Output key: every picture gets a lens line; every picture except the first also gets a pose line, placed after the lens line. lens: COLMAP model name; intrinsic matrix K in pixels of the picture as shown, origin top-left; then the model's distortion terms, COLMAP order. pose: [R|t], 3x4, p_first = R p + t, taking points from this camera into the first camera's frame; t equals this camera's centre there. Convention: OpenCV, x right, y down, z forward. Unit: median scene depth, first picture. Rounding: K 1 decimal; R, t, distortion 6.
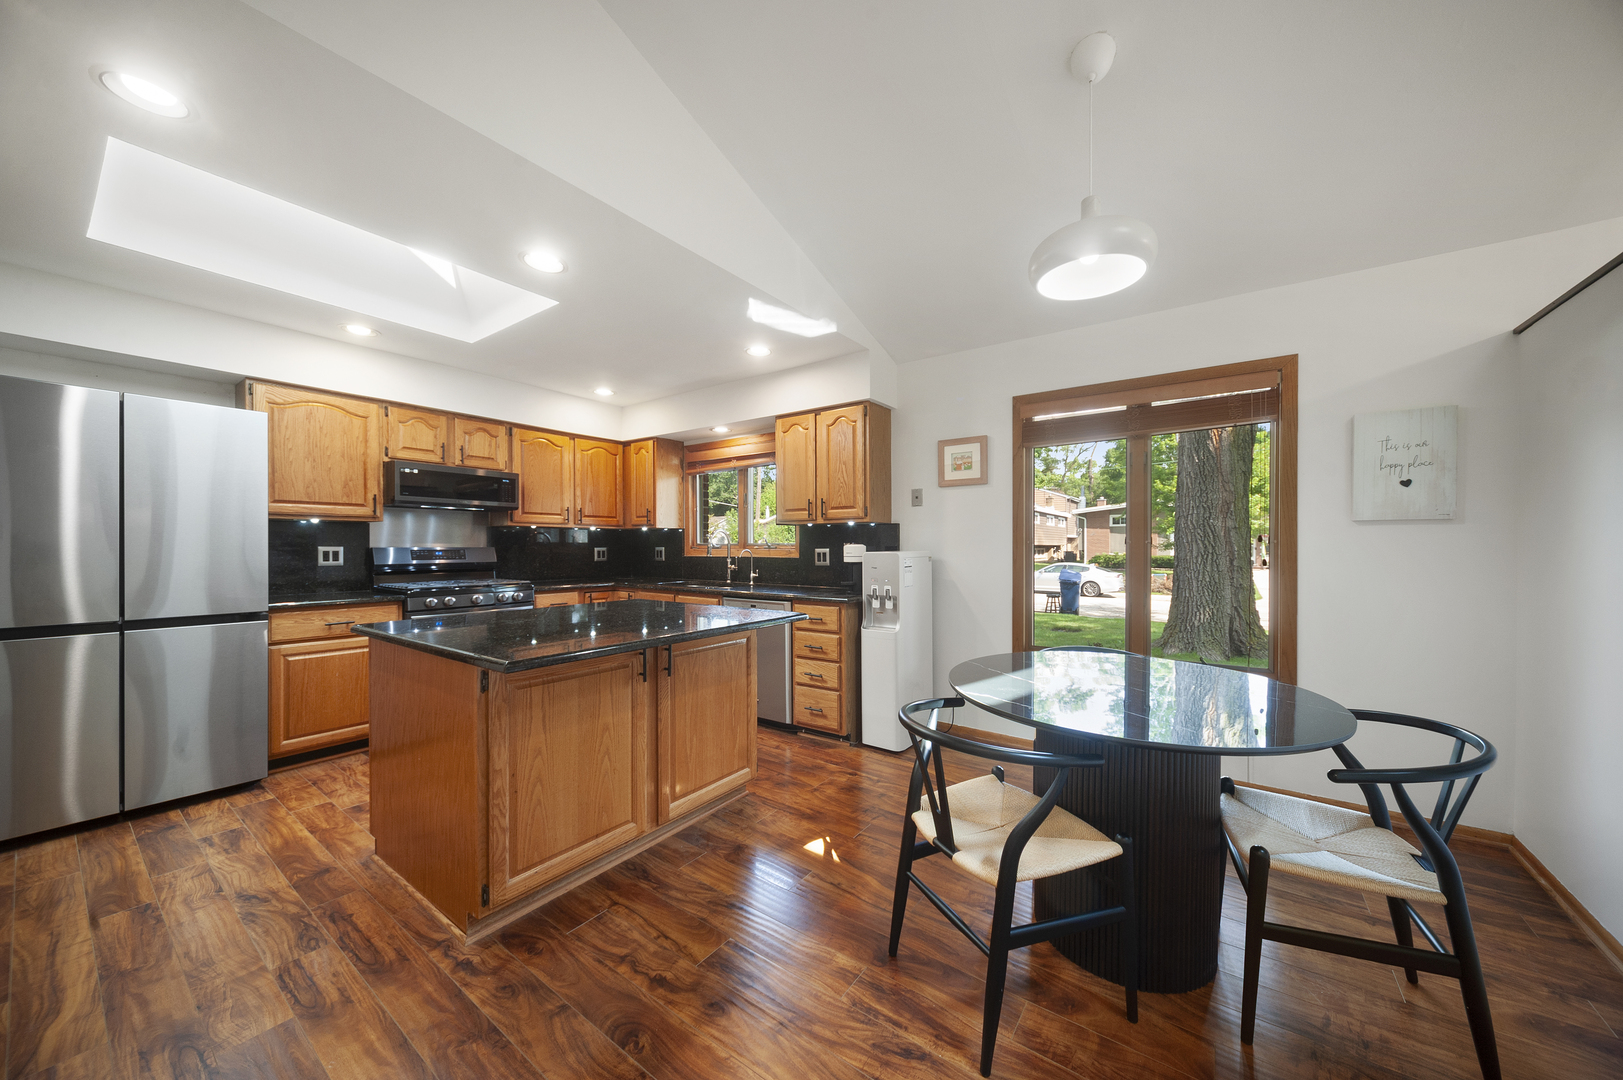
lens RADIAL K [[570.6, 0, 818.4], [0, 570.6, 545.7], [0, 0, 1]] dist [-0.000860, -0.000057]
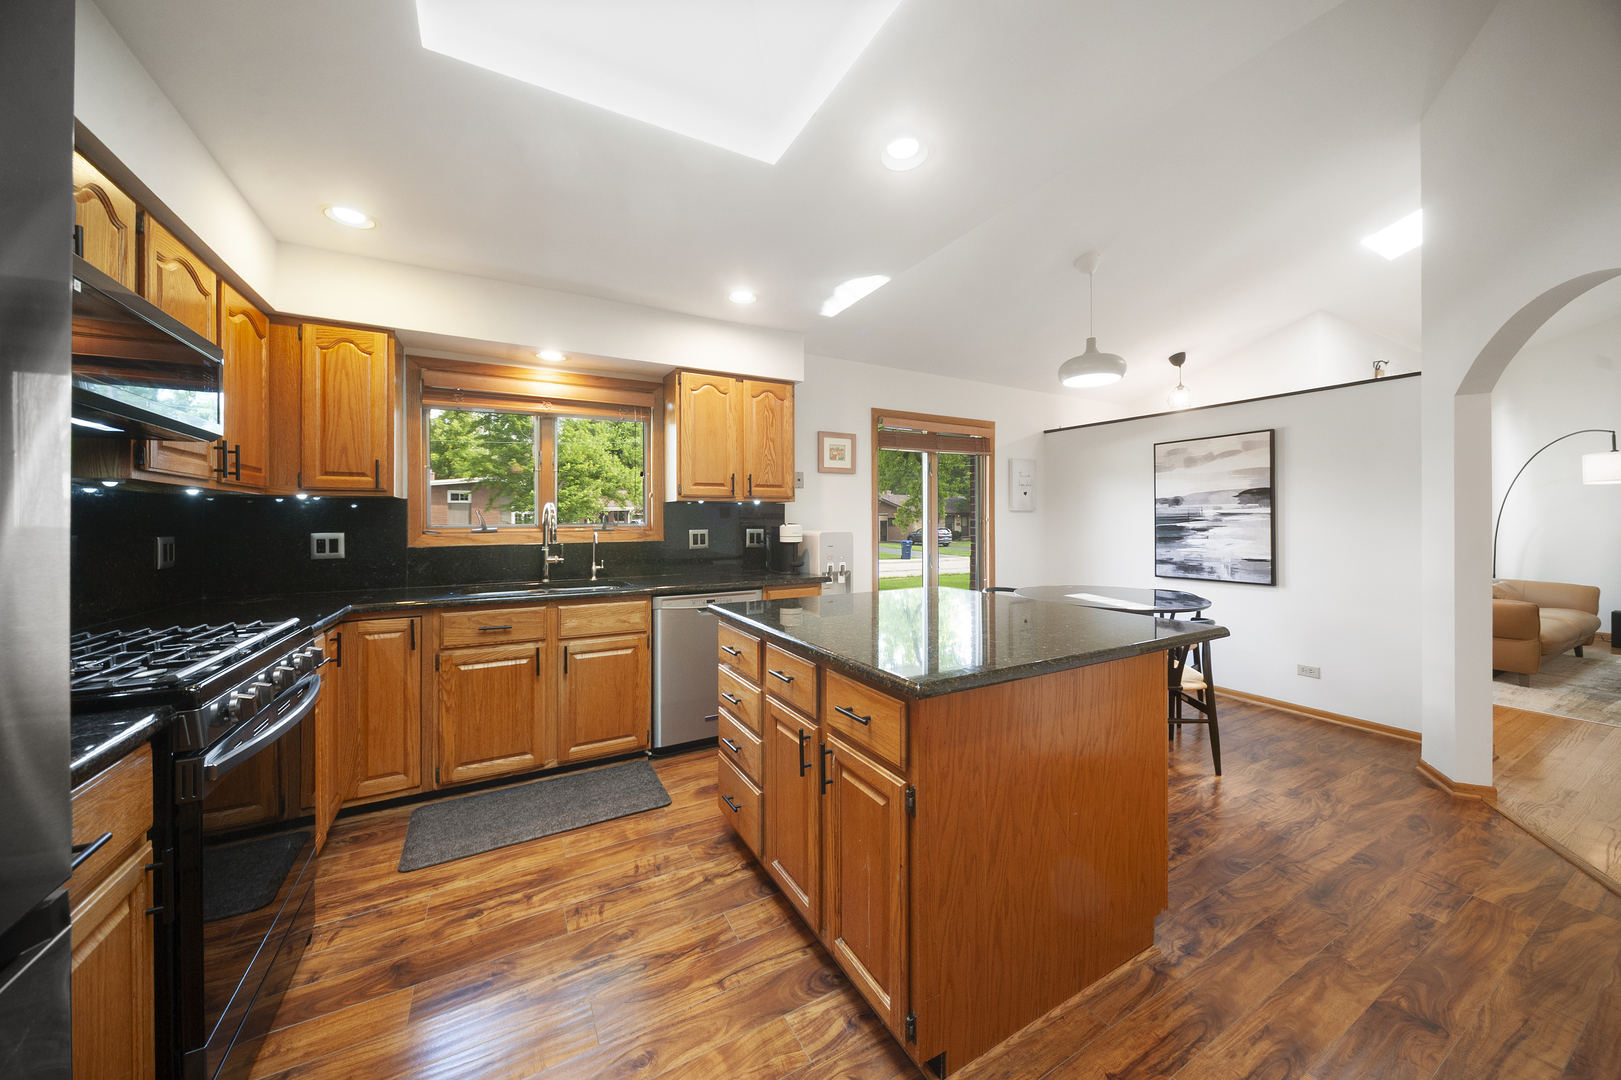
lens RADIAL K [[569.9, 0, 837.8], [0, 569.9, 520.2], [0, 0, 1]] dist [-0.000860, -0.000057]
pose [[0.406507, -0.001425, 0.913646, -0.802936], [0.006548, 0.999978, -0.001354, -0.007542], [-0.913624, 0.006533, 0.406507, 0.519831]]
